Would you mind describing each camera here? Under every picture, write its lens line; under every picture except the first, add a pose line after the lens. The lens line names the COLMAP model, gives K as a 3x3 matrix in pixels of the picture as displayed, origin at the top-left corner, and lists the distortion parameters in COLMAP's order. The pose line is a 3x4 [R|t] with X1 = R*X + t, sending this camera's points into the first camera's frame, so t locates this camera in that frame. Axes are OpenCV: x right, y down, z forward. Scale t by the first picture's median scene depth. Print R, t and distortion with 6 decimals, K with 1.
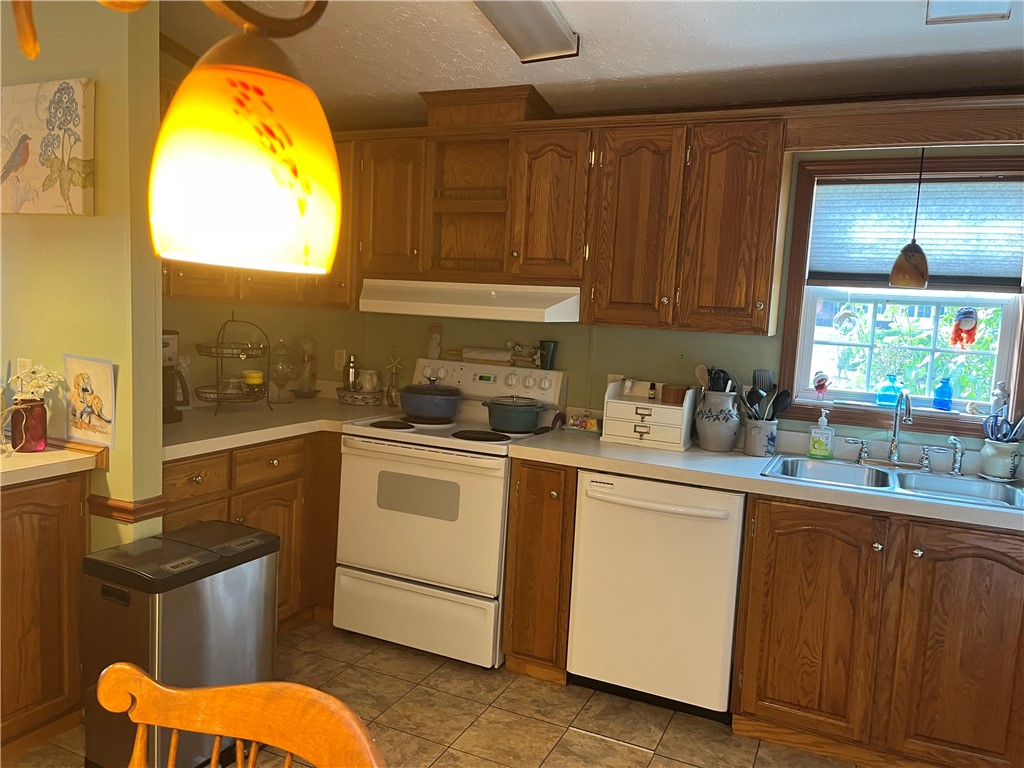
lens RADIAL K [[765.8, 0, 511.4], [0, 765.8, 384.1], [0, 0, 1]] dist [0.027675, -0.005625]
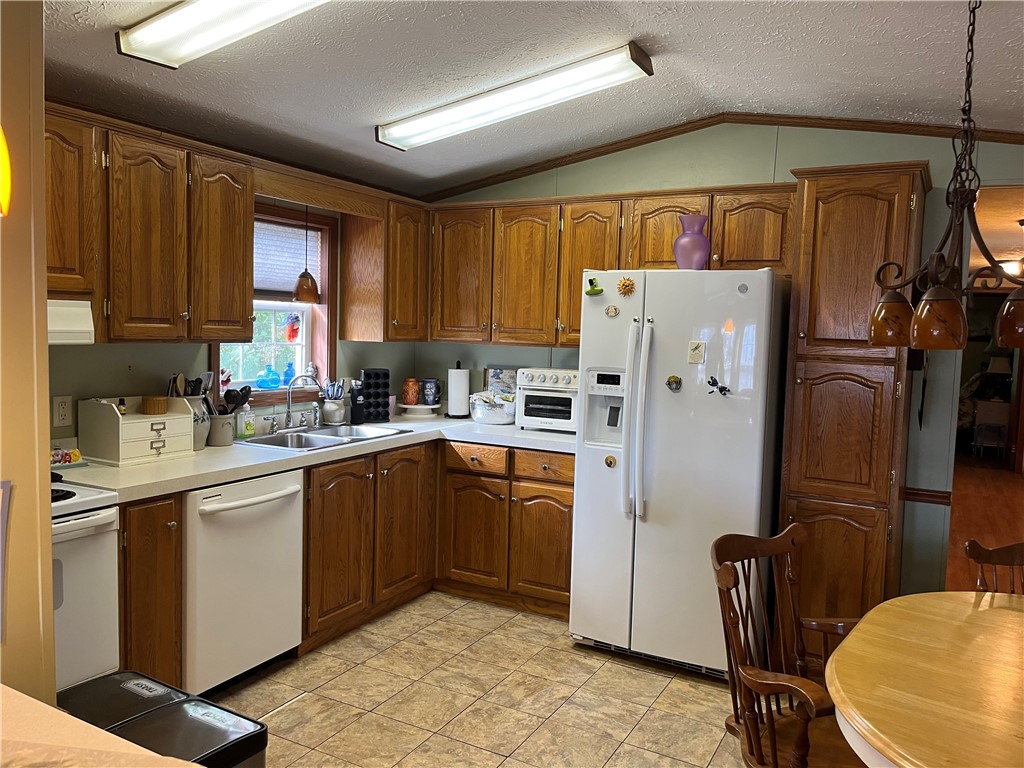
lens RADIAL K [[765.8, 0, 512.2], [0, 765.8, 382.8], [0, 0, 1]] dist [0.027675, -0.005625]
pose [[0.074628, -0.123574, 0.989525, -0.812240], [0.078574, 0.989936, 0.117699, -0.106597], [-0.994111, 0.068967, 0.083586, 0.475758]]
